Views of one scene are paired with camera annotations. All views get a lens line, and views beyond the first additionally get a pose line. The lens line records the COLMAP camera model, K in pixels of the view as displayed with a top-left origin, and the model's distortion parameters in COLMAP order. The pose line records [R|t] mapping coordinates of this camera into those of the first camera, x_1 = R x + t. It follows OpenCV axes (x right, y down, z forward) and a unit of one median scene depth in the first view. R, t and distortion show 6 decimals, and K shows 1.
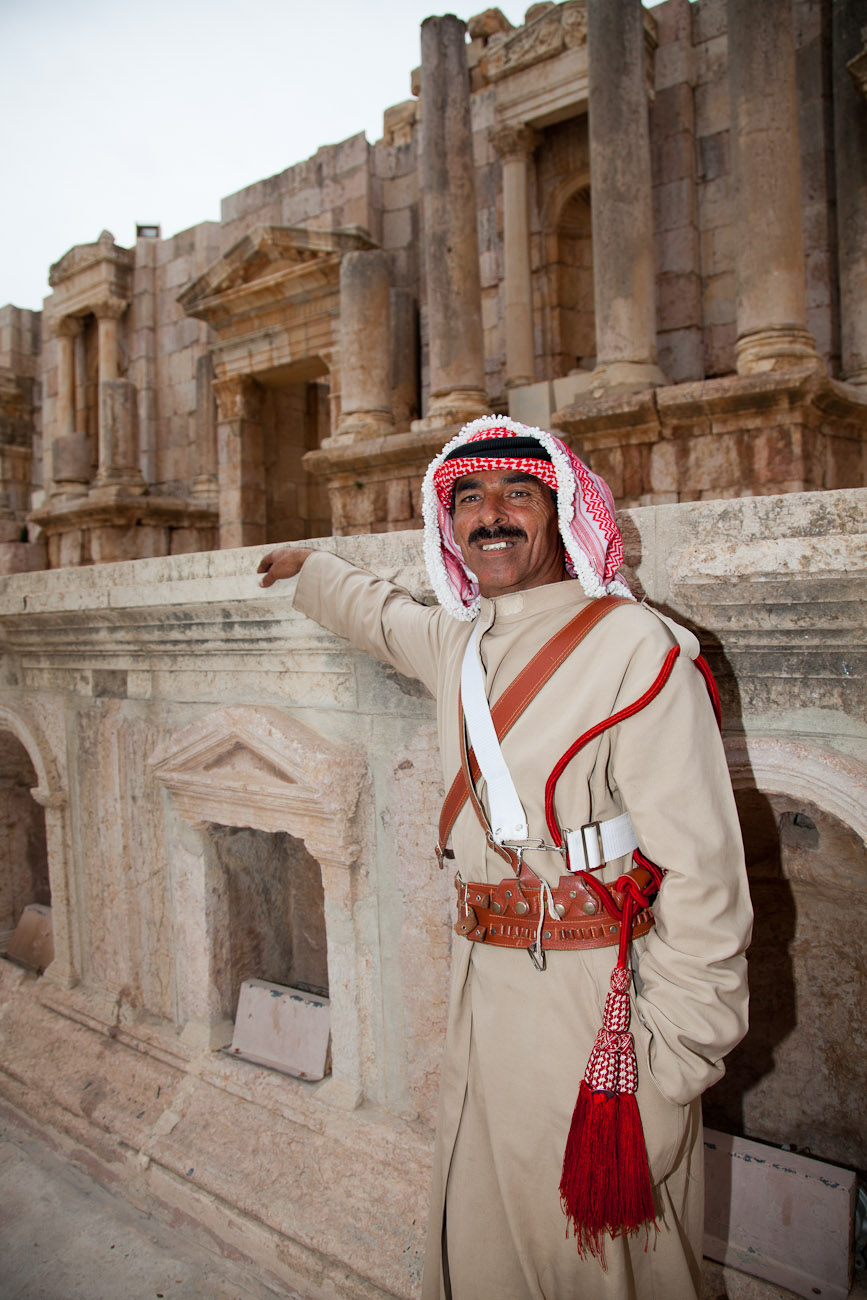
lens RADIAL K [[888.4, 0, 431.2], [0, 888.4, 663.1], [0, 0, 1]] dist [-0.101907, 0.003082]
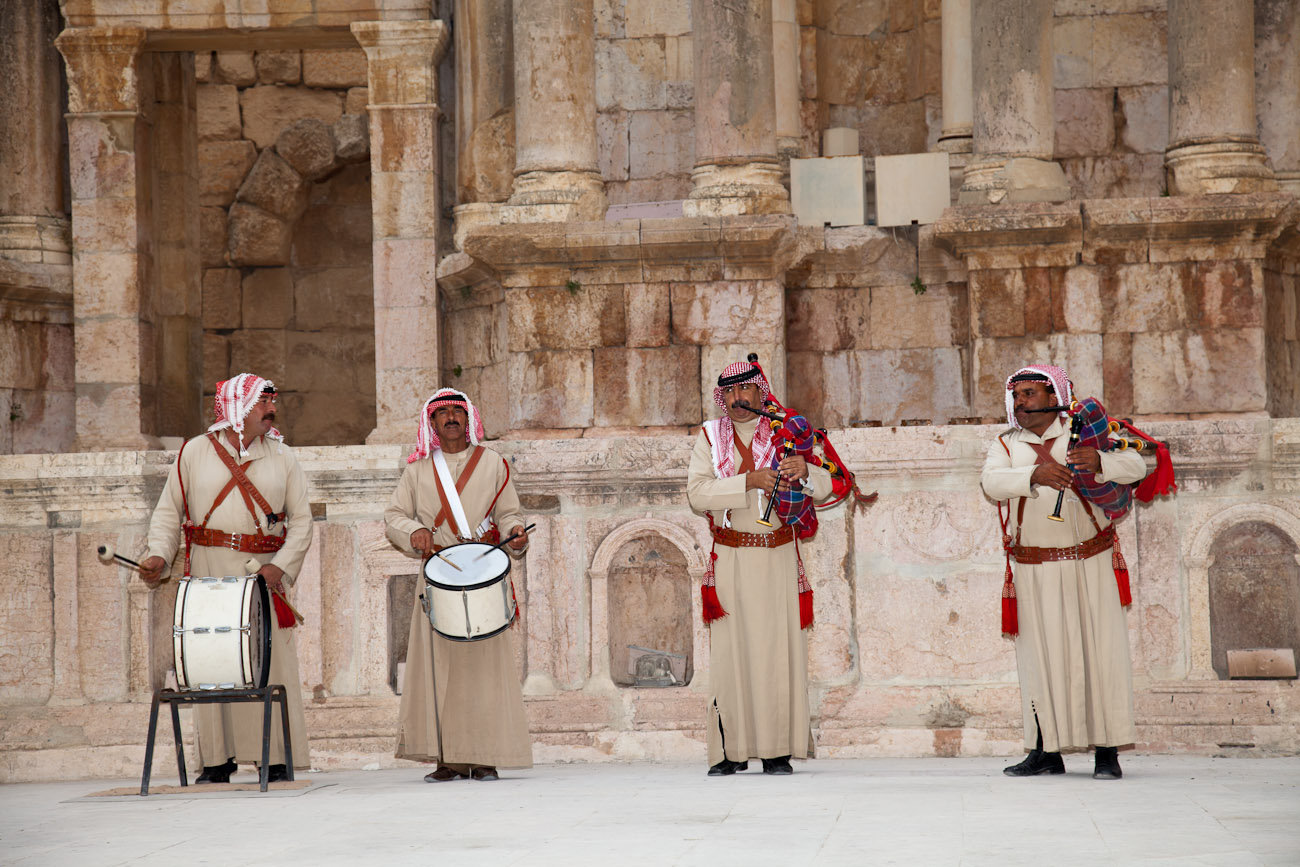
lens RADIAL K [[2756.4, 0, 655.5], [0, 2756.4, 435.7], [0, 0, 1]] dist [0.373767, 0.000000]
pose [[0.854541, 0.023702, 0.518842, -1.315859], [0.028974, 0.995227, -0.093185, 0.112774], [-0.518574, 0.094663, 0.849776, -0.871190]]
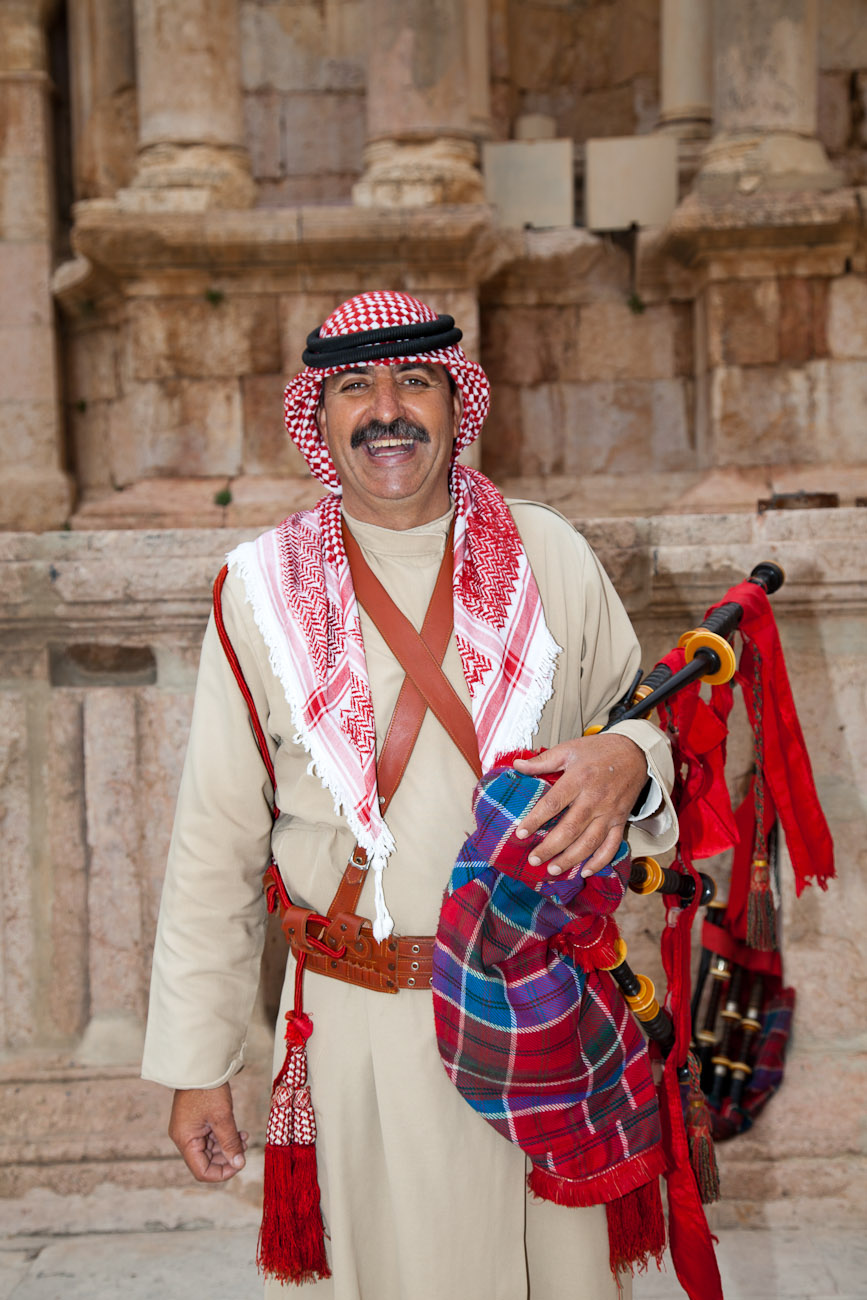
lens RADIAL K [[1786.9, 0, 438.1], [0, 1786.9, 648.4], [0, 0, 1]] dist [0.149715, 0.000000]
pose [[0.811298, -0.034351, 0.583623, -0.725527], [0.033429, 0.999365, 0.012352, -0.014024], [-0.583677, 0.009489, 0.811931, 0.127408]]
